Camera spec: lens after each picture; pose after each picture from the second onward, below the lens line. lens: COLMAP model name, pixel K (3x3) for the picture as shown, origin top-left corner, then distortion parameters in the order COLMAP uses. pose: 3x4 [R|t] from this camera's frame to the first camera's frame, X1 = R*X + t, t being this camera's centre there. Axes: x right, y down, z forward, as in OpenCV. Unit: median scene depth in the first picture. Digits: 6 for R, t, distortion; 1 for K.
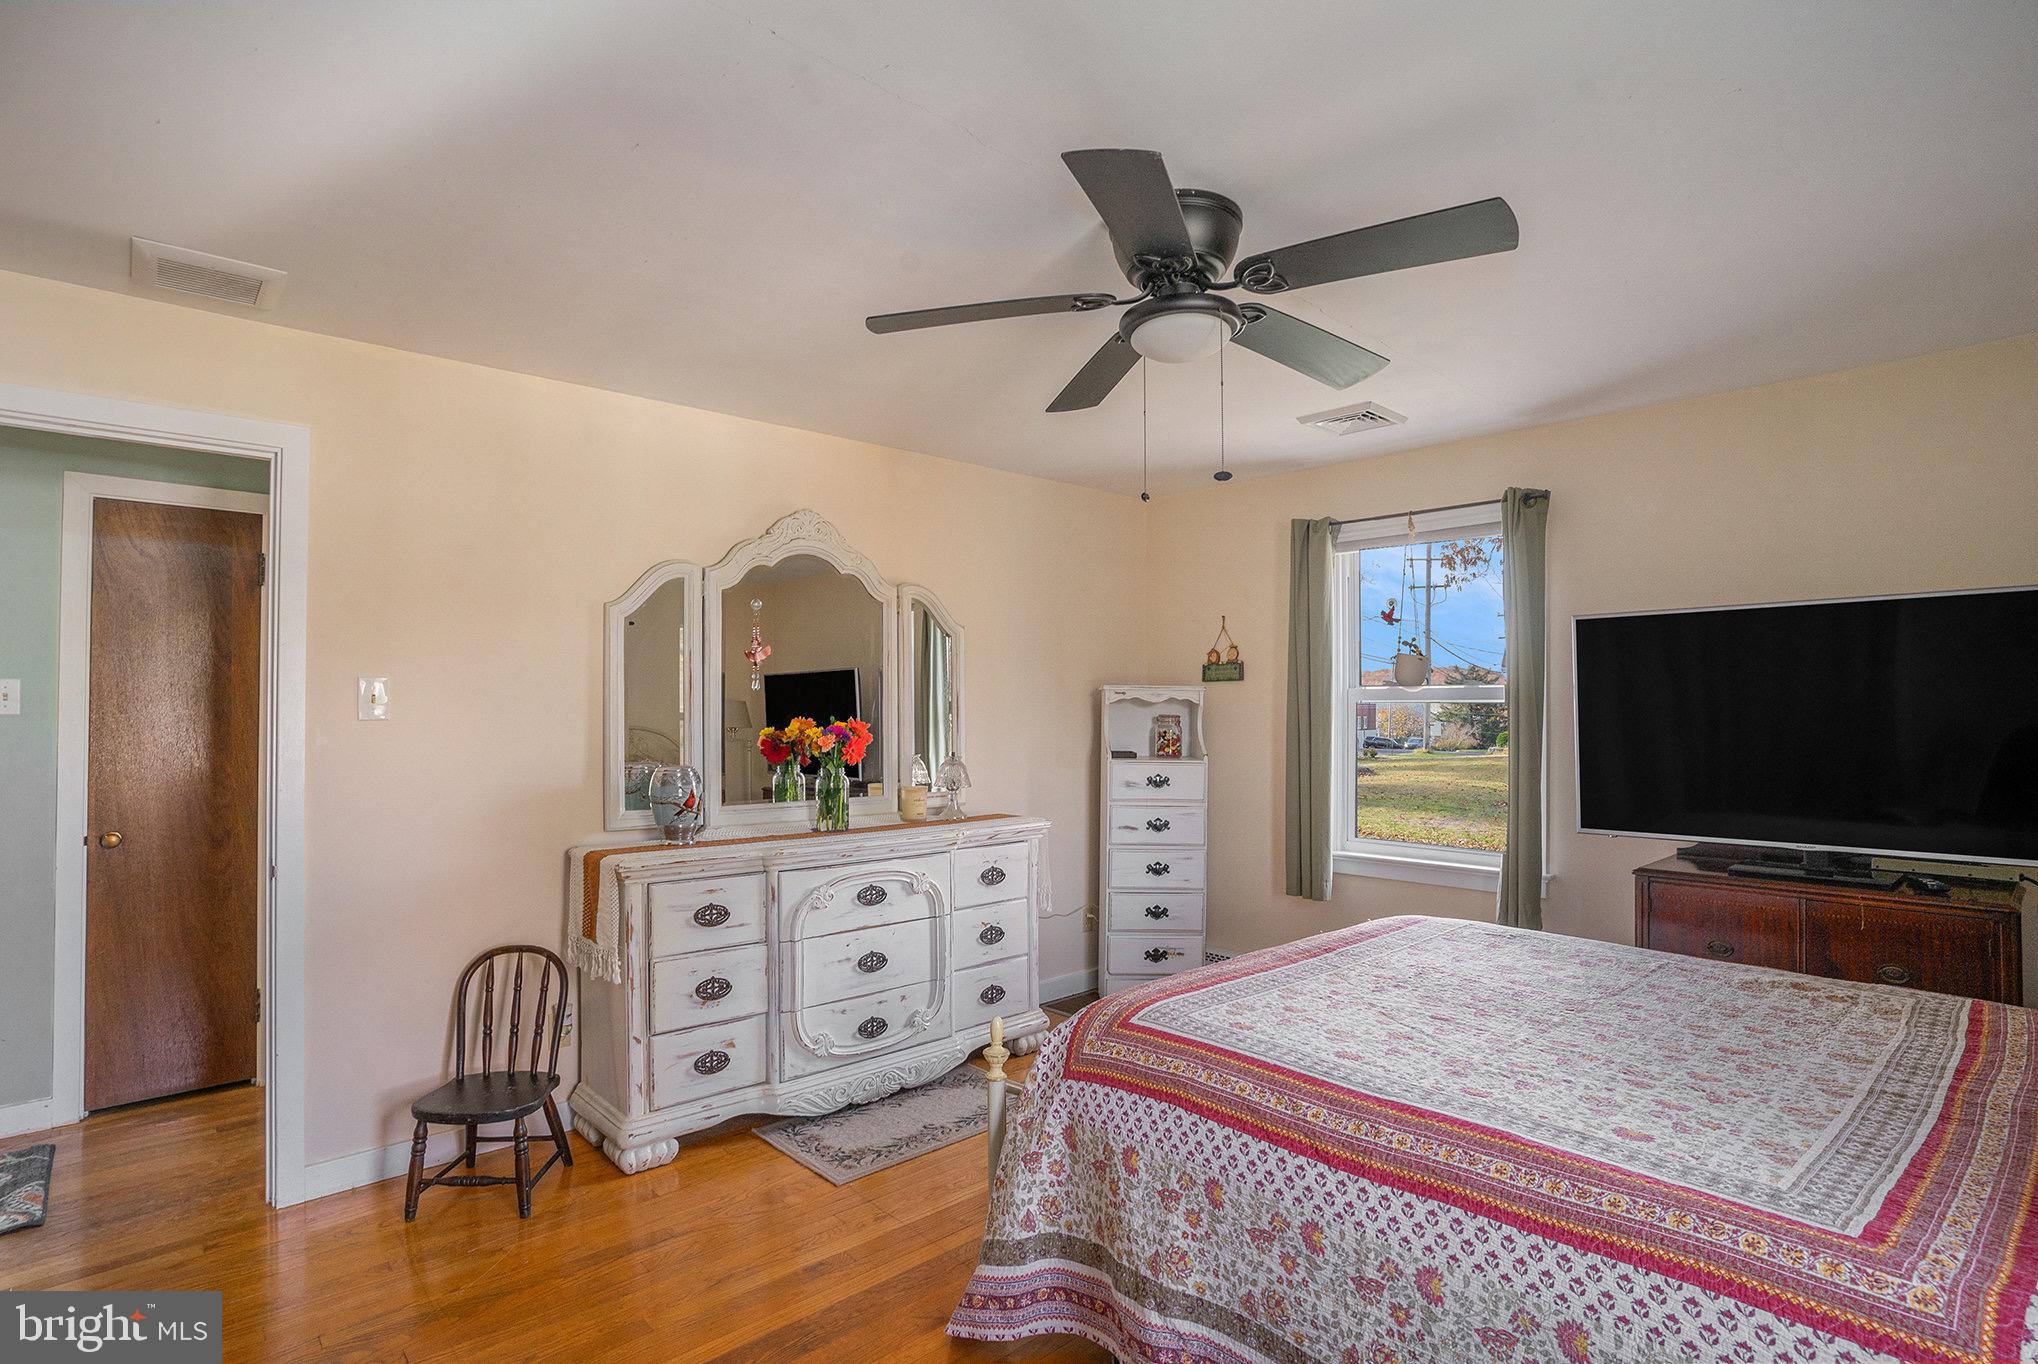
lens RADIAL K [[1017.5, 0, 1025.1], [0, 1017.5, 688.7], [0, 0, 1]] dist [-0.022429, 0.000064]
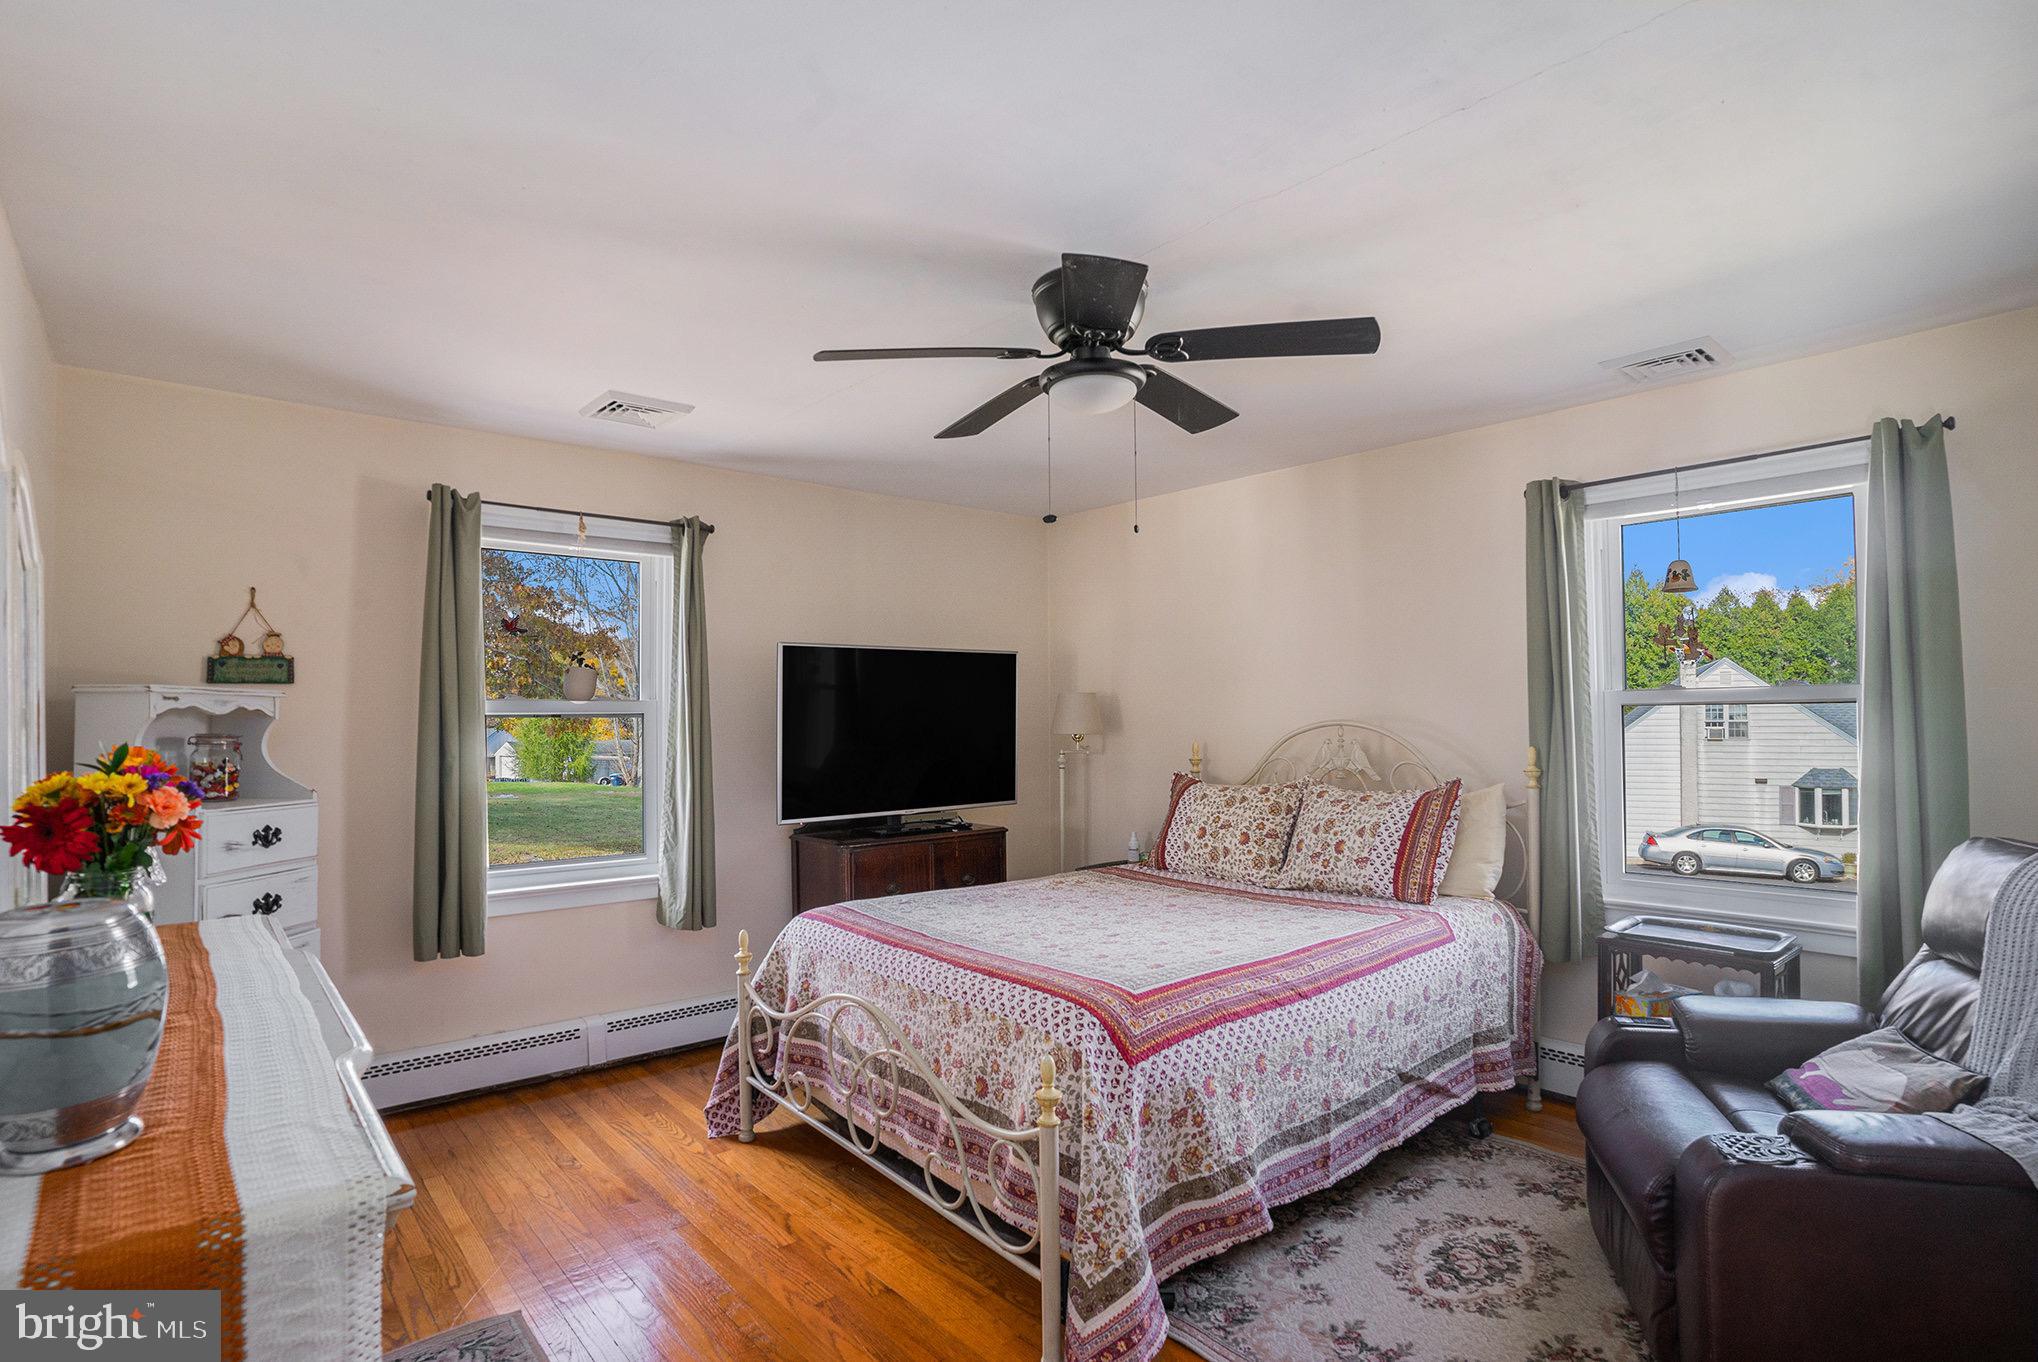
lens RADIAL K [[1017.5, 0, 1025.4], [0, 1017.5, 686.3], [0, 0, 1]] dist [-0.022429, 0.000064]
pose [[0.027725, 0.025485, 0.999291, -1.085592], [-0.010503, 0.999627, -0.025202, 0.013079], [-0.999560, -0.009797, 0.027982, 1.133903]]
